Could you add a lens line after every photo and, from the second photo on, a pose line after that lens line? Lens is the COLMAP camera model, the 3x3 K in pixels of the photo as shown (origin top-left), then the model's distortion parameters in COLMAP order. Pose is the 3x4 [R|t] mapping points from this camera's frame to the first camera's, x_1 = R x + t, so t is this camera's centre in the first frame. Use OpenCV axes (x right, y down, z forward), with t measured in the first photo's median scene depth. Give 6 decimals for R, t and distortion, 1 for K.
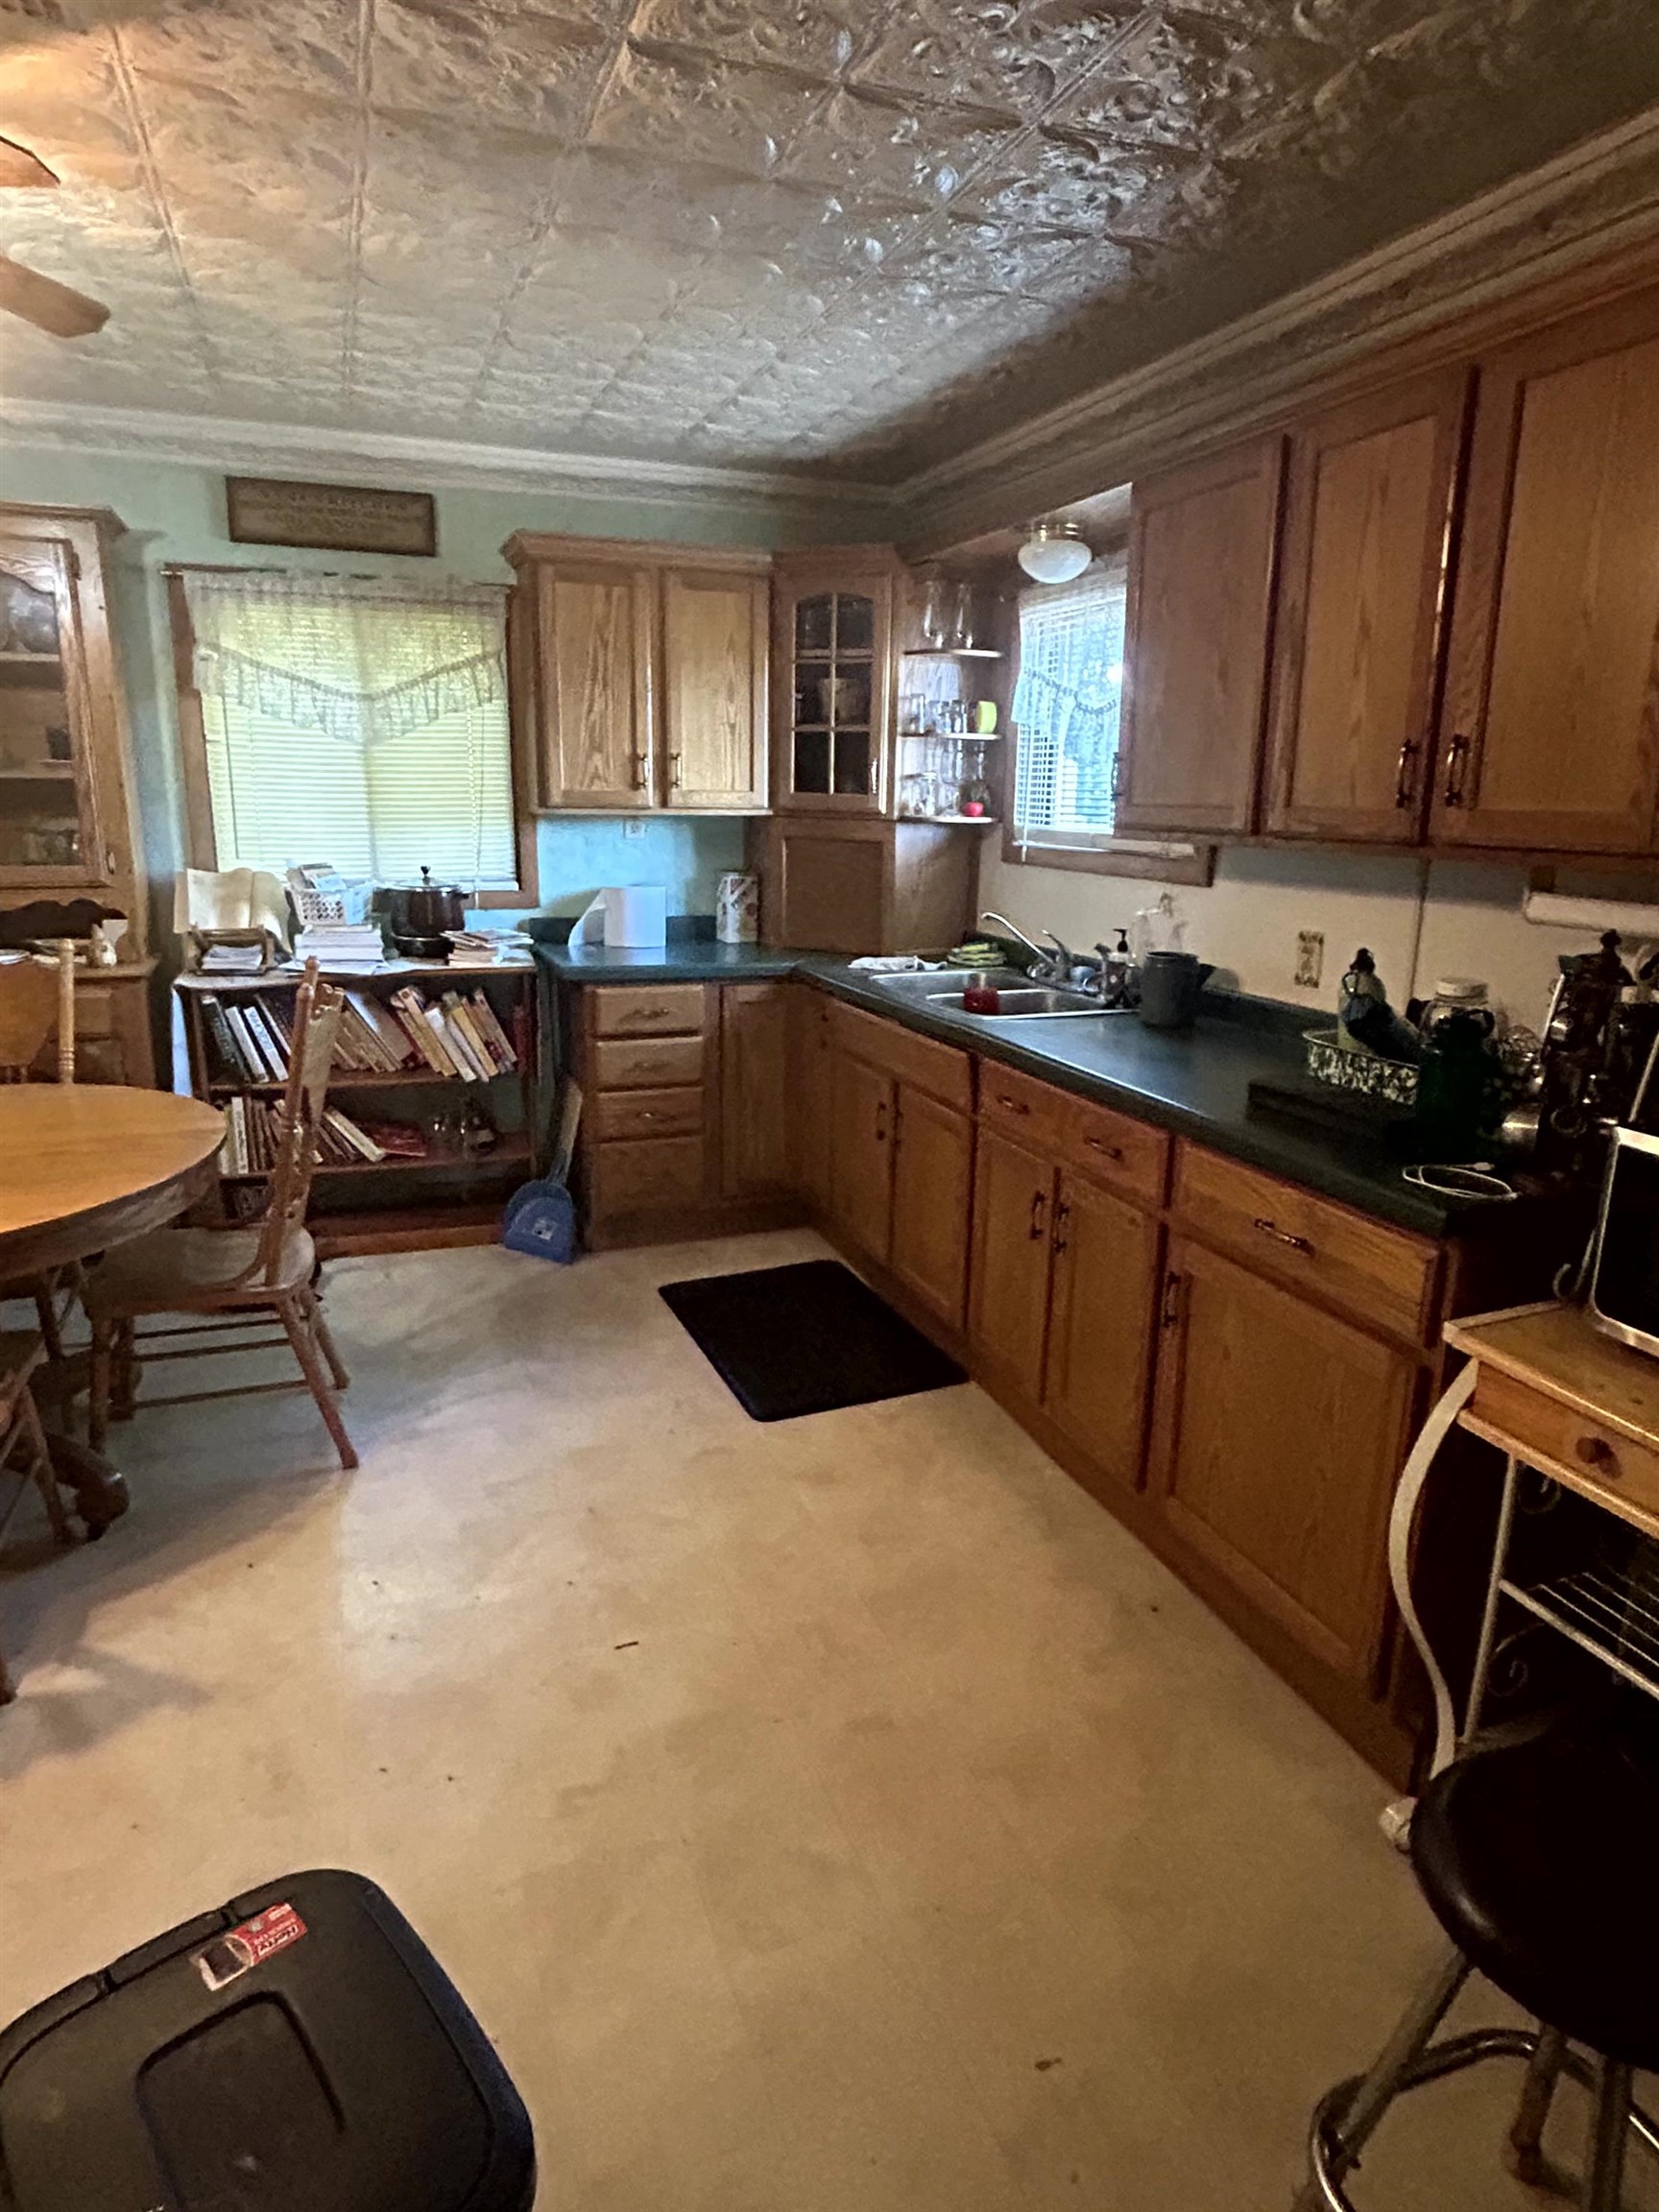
lens RADIAL K [[1265.9, 0, 827.9], [0, 1265.9, 1102.3], [0, 0, 1]] dist [-0.014136, 0.000728]
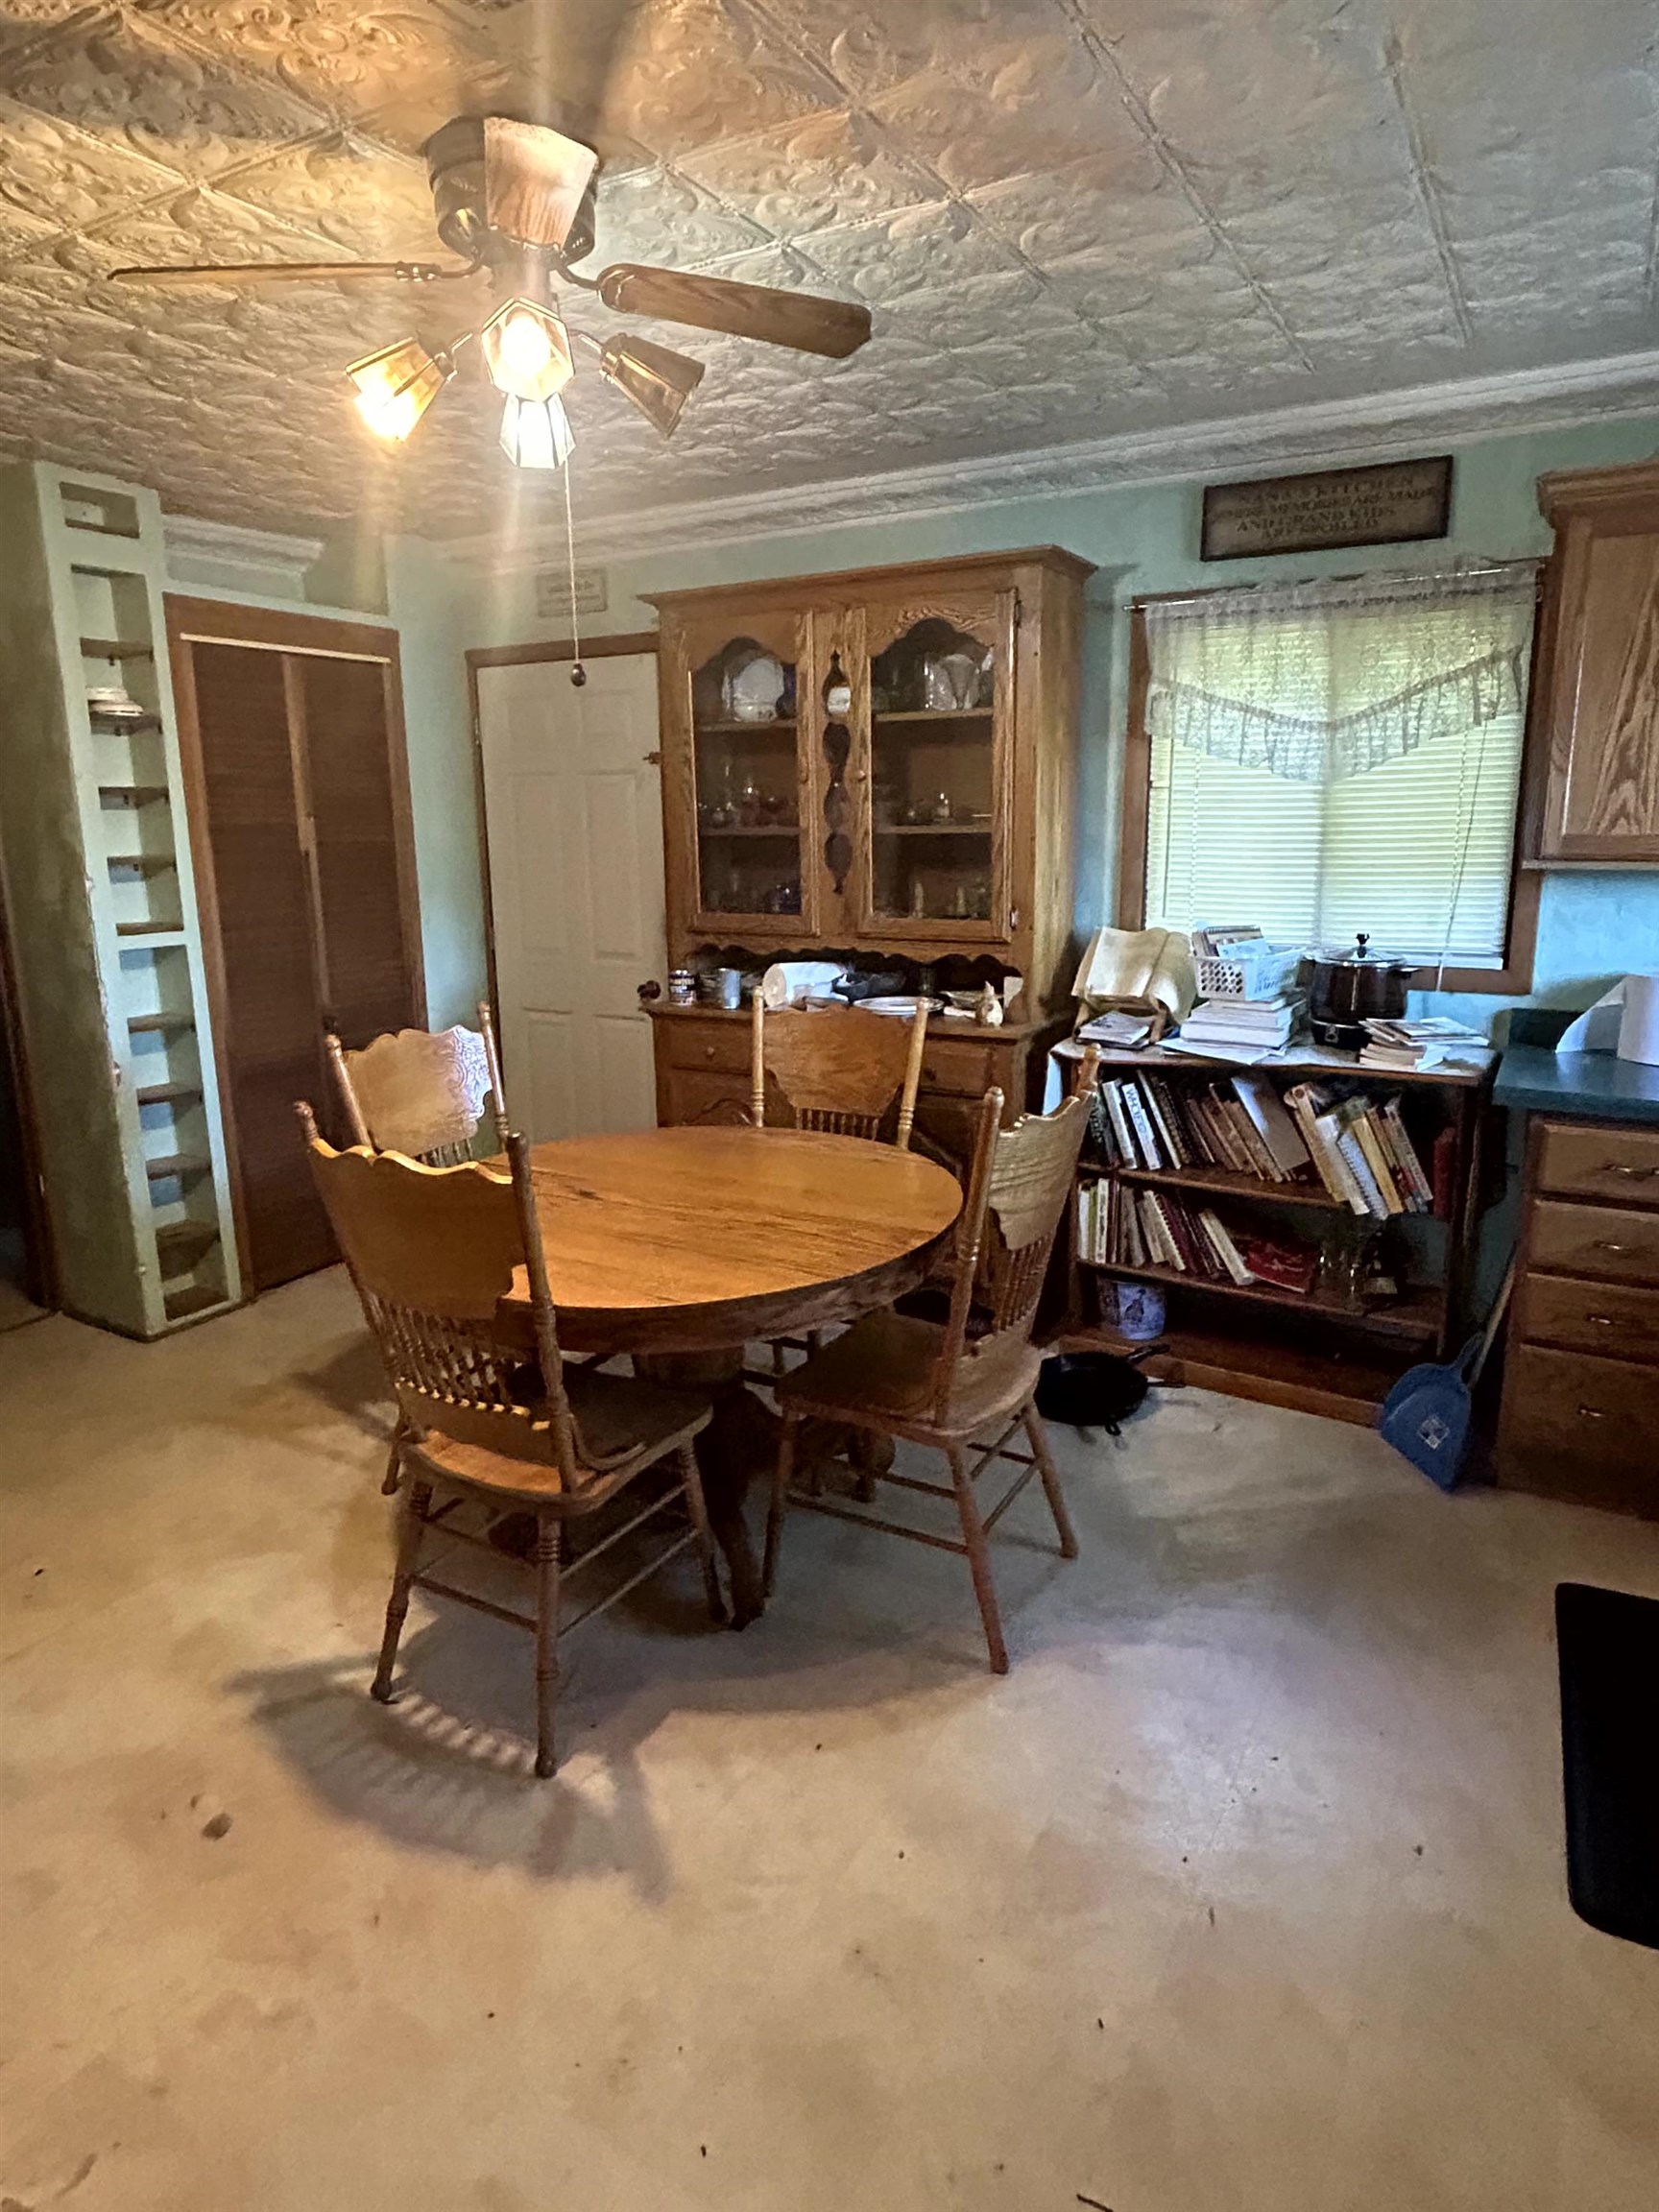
lens RADIAL K [[1265.9, 0, 827.9], [0, 1265.9, 1102.3], [0, 0, 1]] dist [-0.014136, 0.000728]
pose [[0.631075, 0.142080, -0.762599, 0.087985], [-0.164398, 0.985249, 0.047517, -0.067726], [0.758101, 0.095383, 0.645124, 0.255683]]
